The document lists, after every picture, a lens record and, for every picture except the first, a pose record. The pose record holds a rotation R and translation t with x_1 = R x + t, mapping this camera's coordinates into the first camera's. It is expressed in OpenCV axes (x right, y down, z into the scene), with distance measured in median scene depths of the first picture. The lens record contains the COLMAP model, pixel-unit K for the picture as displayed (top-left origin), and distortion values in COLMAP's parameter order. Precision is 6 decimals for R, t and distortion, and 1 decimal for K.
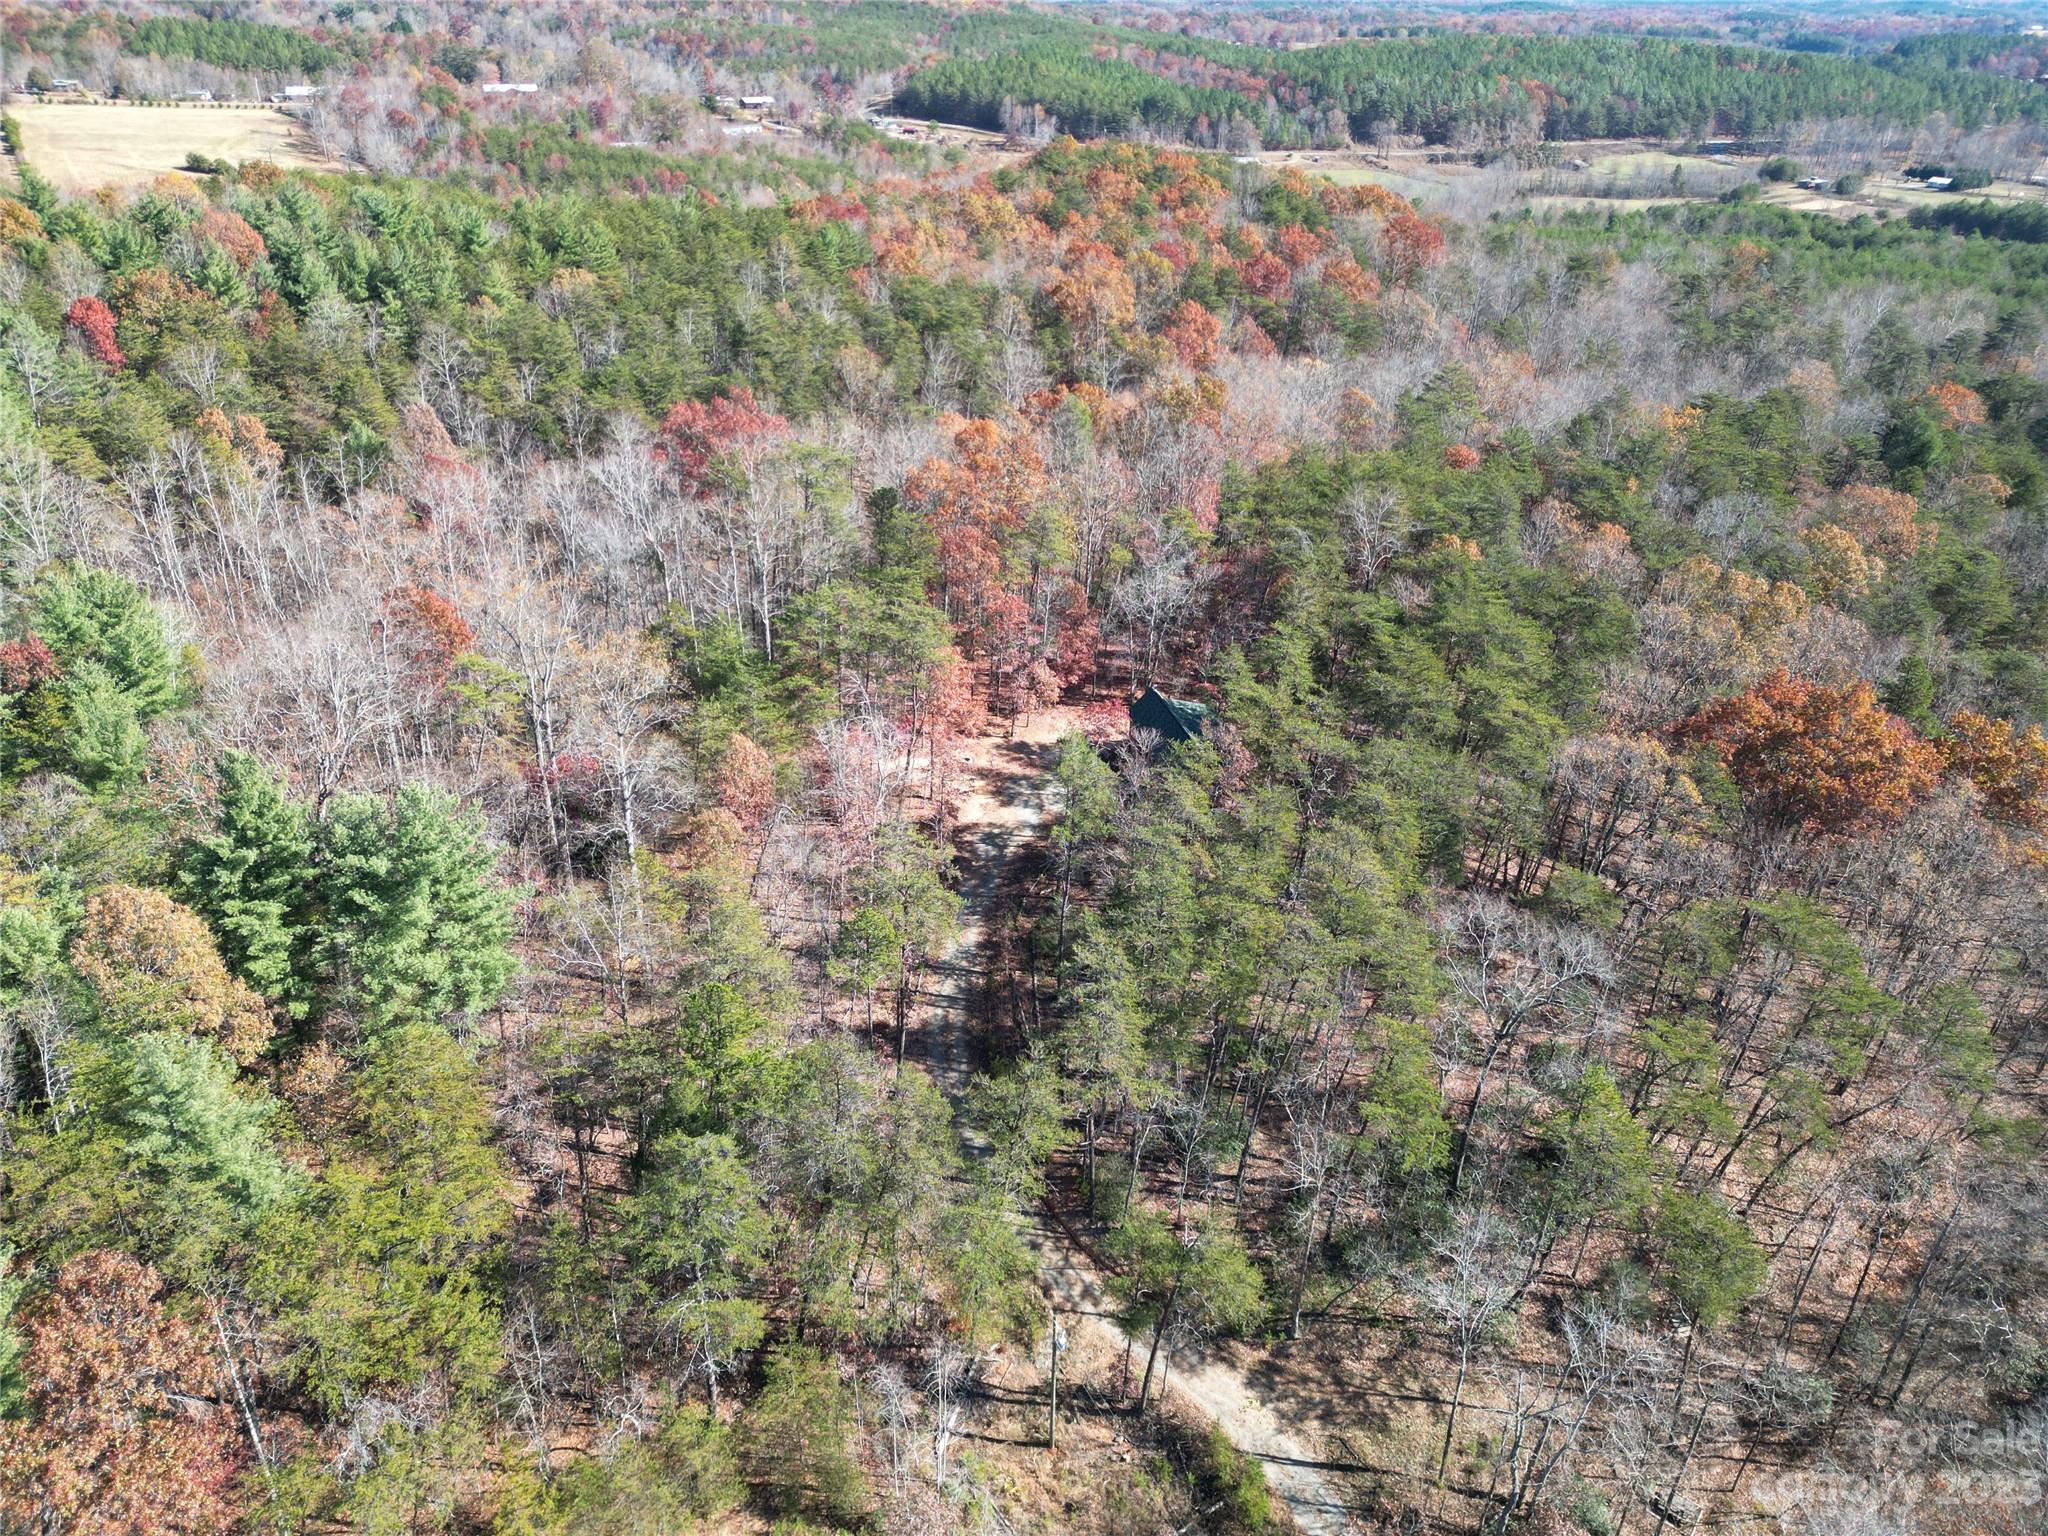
lens RADIAL K [[1430.7, 0, 1025.7], [0, 1430.7, 761.0], [0, 0, 1]] dist [0.081496, -0.078569]
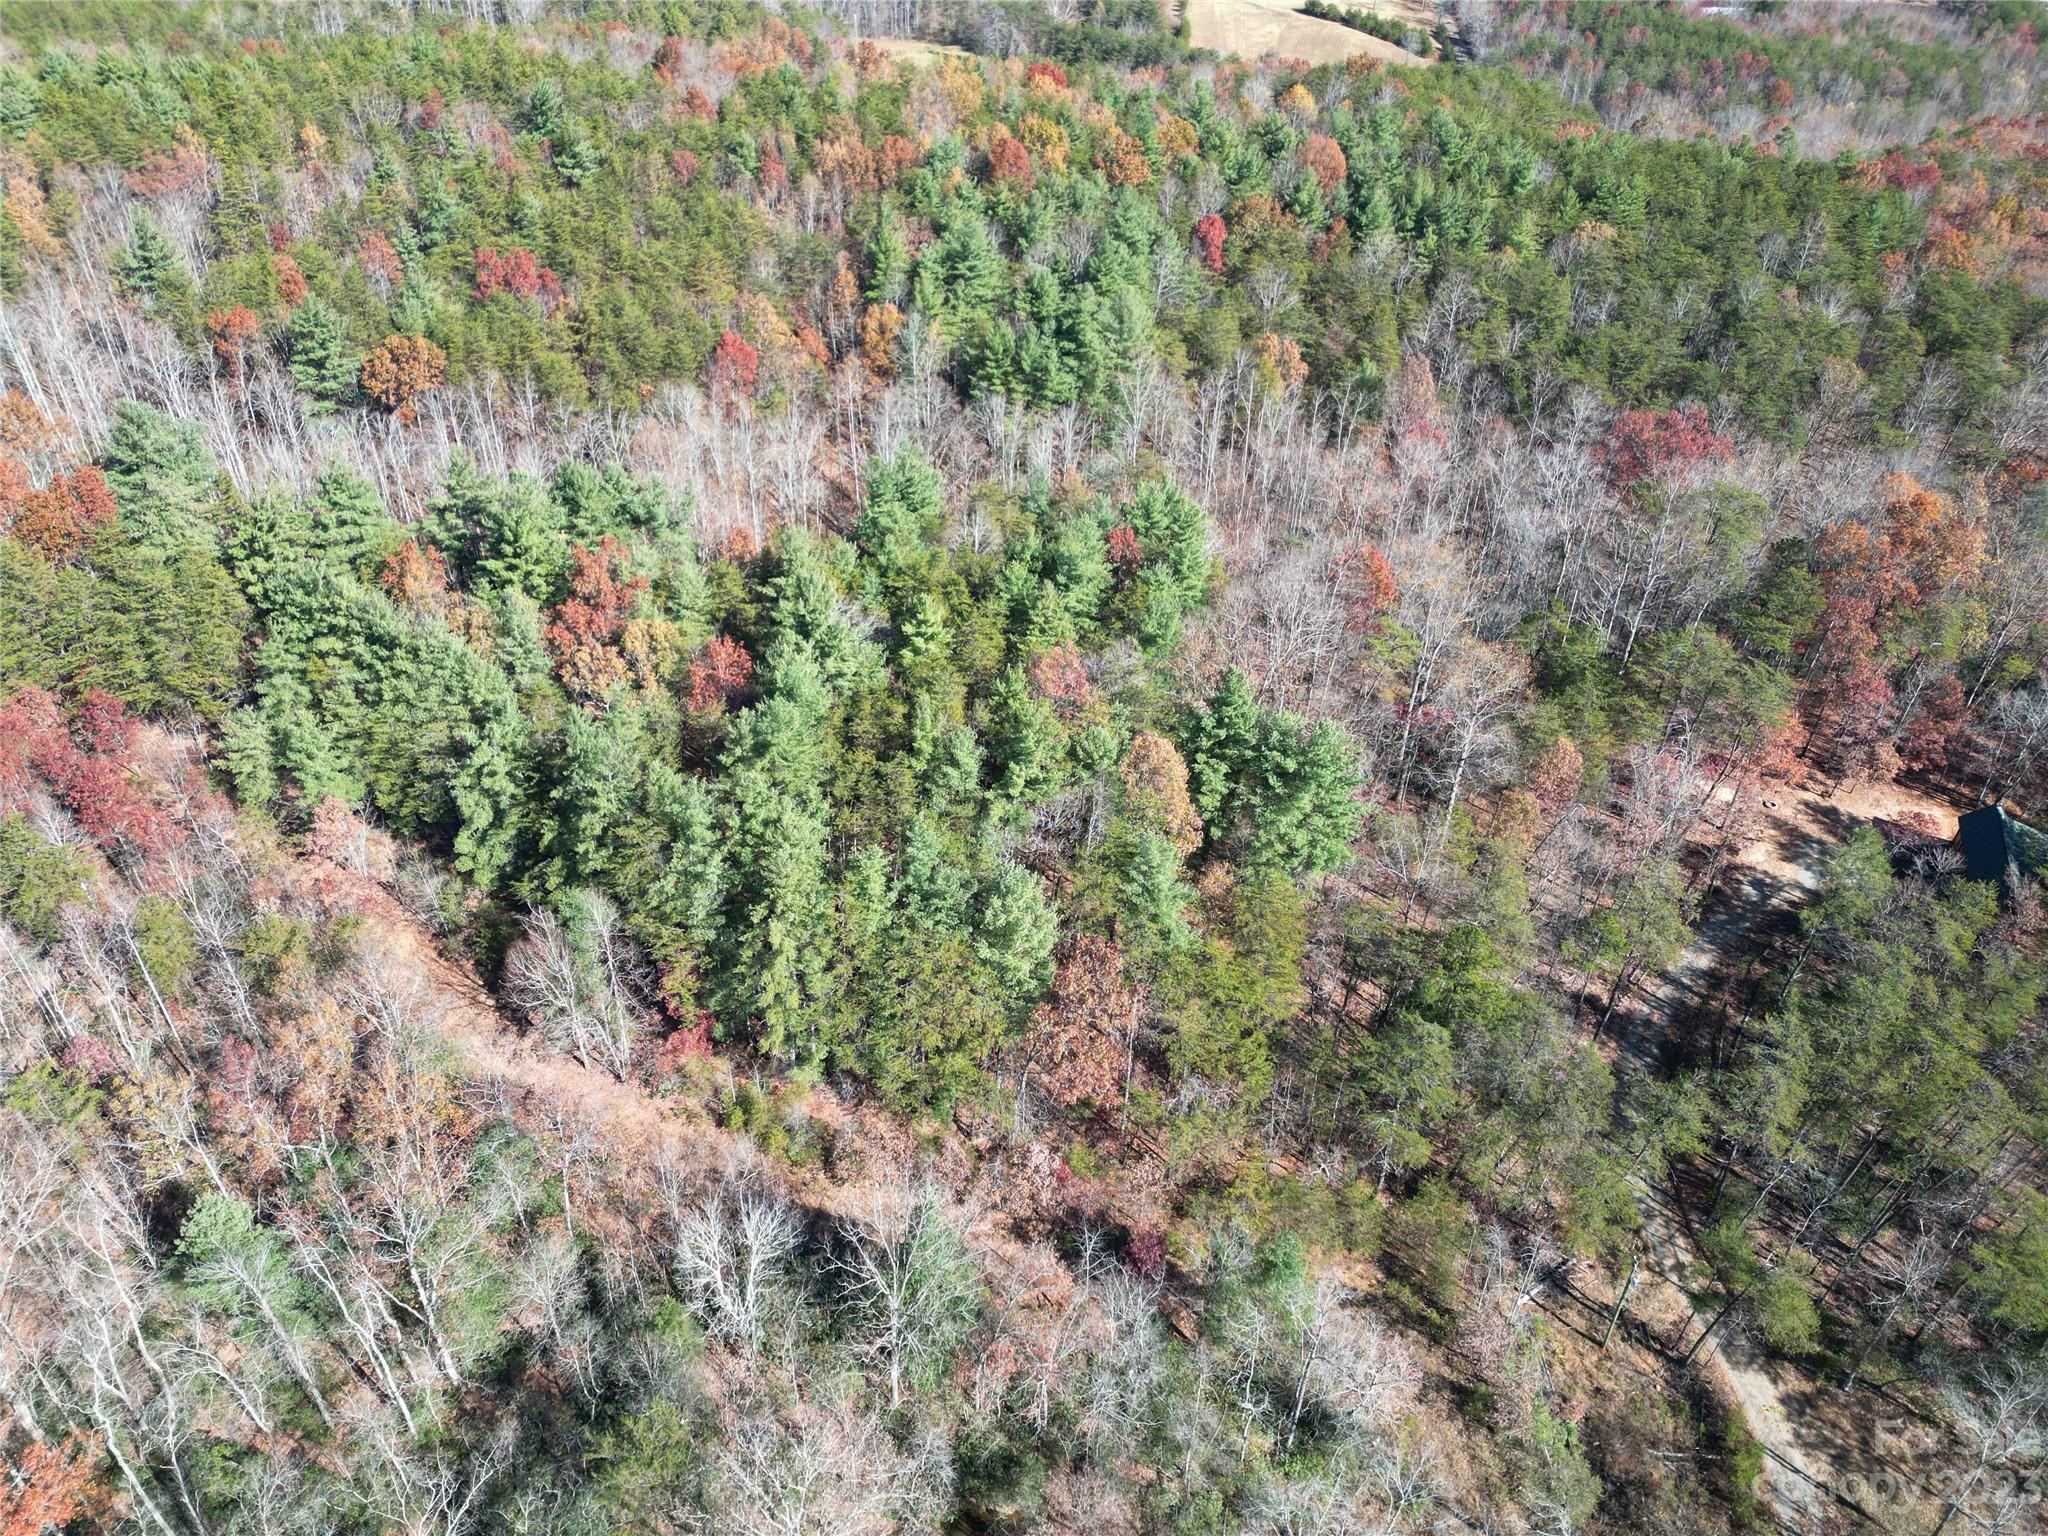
lens RADIAL K [[1430.7, 0, 1025.7], [0, 1430.7, 761.0], [0, 0, 1]] dist [0.081496, -0.078569]
pose [[0.794858, 0.344816, -0.499302, 0.045206], [-0.285315, 0.938597, 0.193987, -0.079956], [0.535533, -0.011734, 0.844433, -0.230845]]
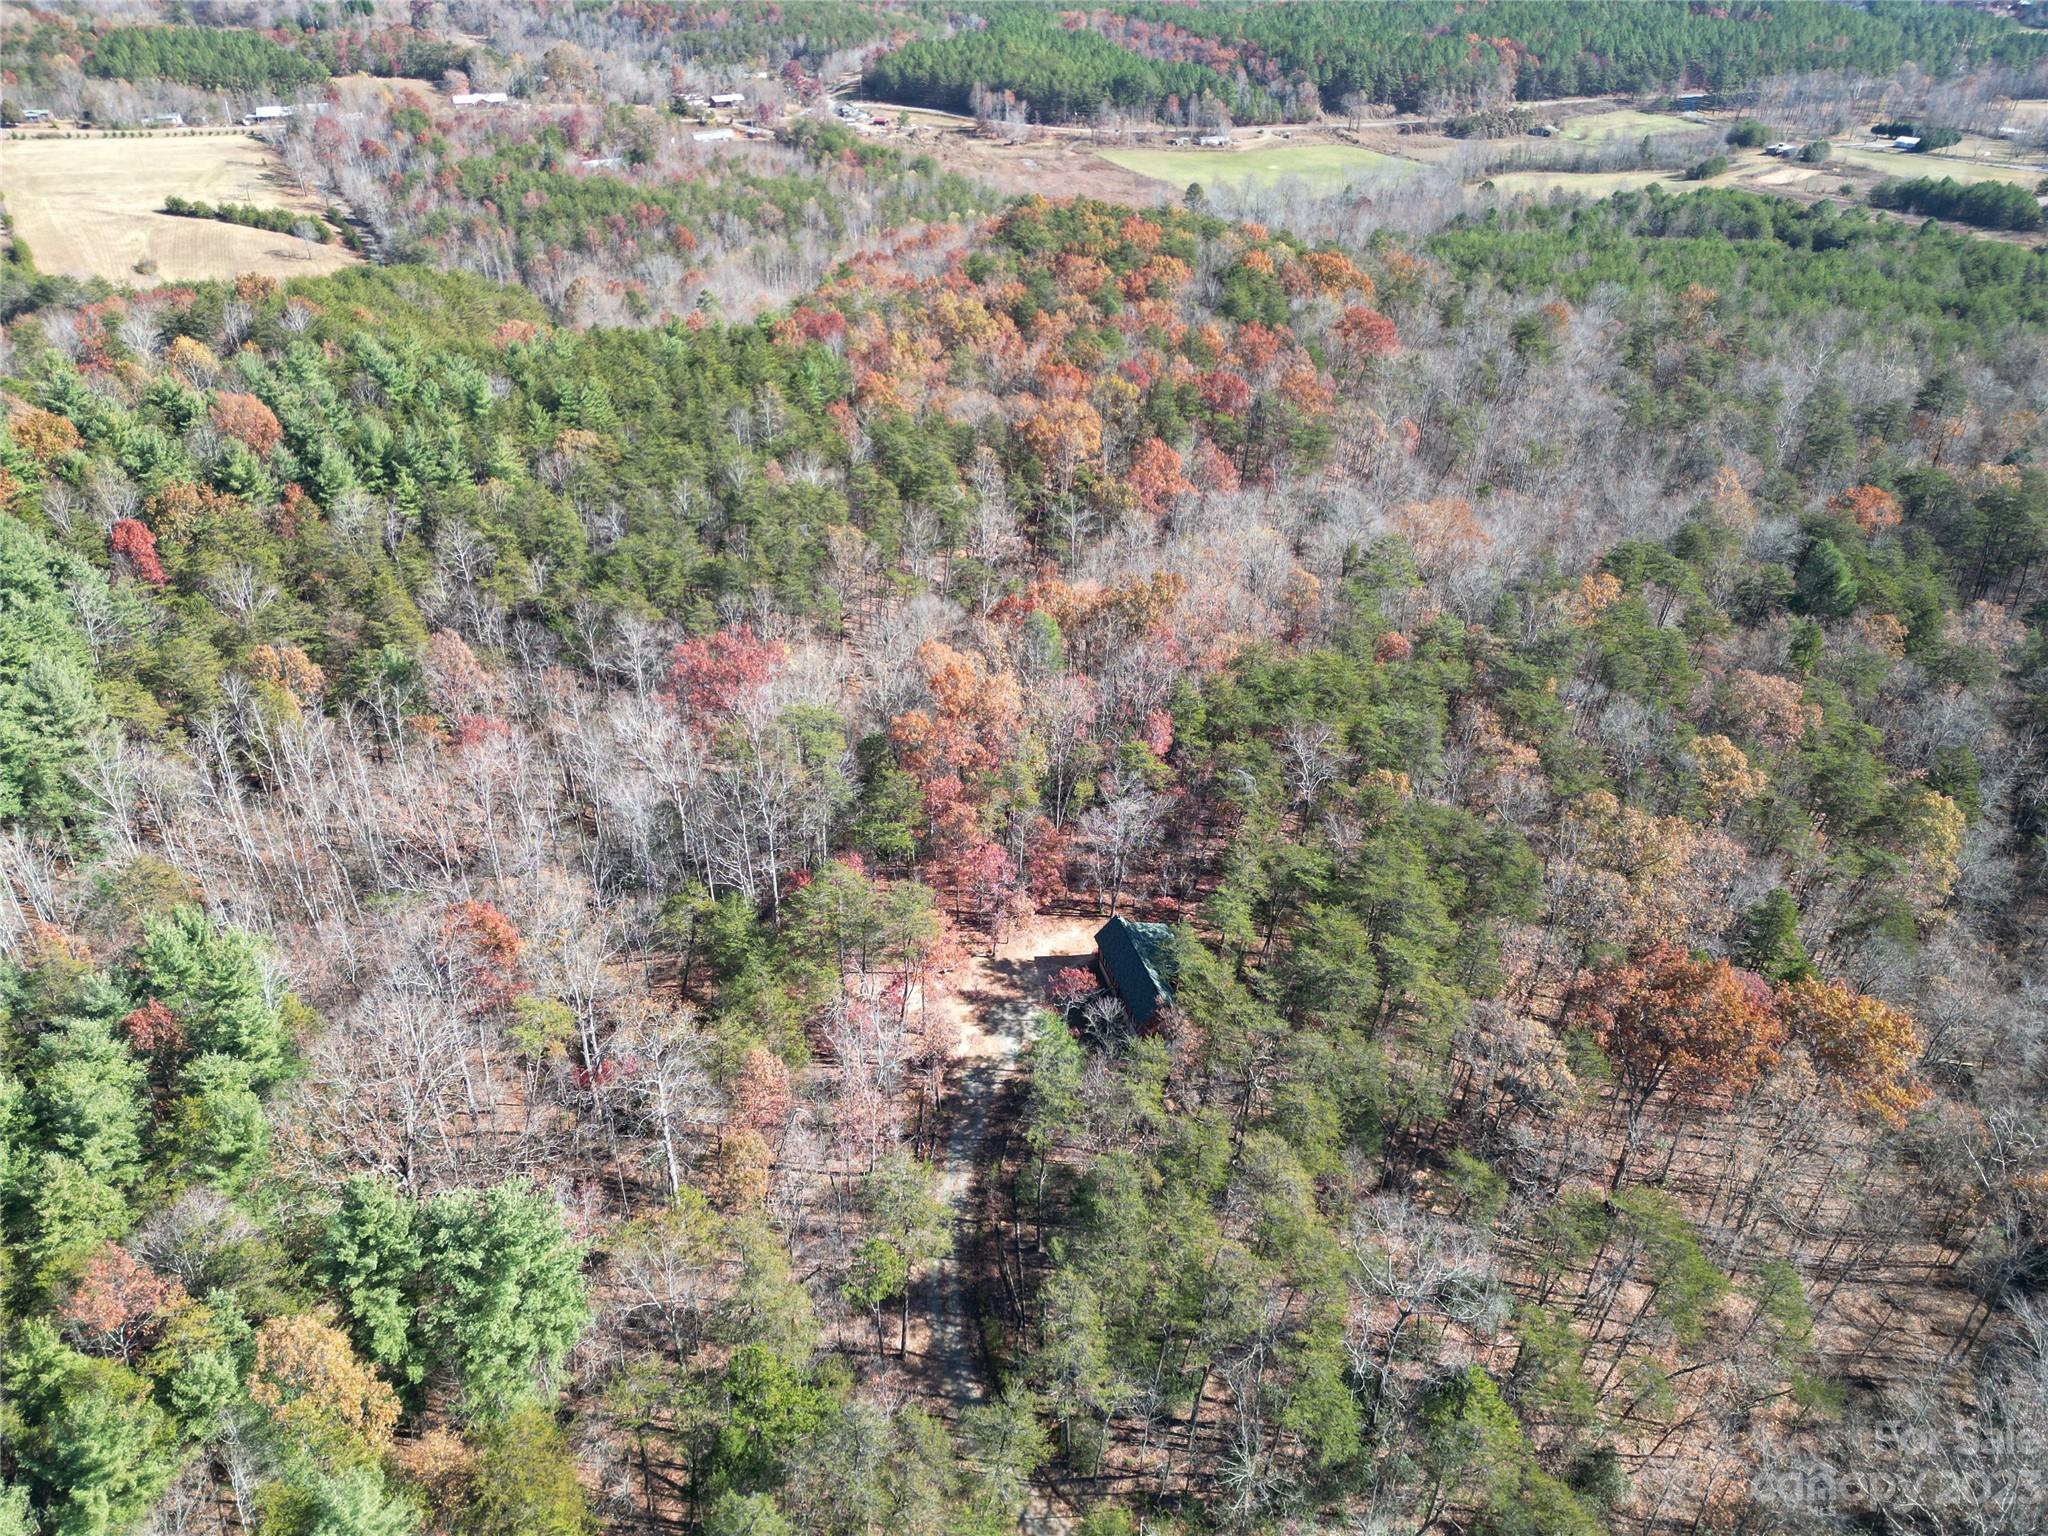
lens RADIAL K [[1432.0, 0, 1025.9], [0, 1432.0, 758.9], [0, 0, 1]] dist [0.080549, -0.076365]
pose [[0.999551, -0.029599, 0.004737, 0.014104], [0.029333, 0.998373, 0.048904, -0.220043], [-0.006177, -0.048743, 0.998792, -0.116610]]
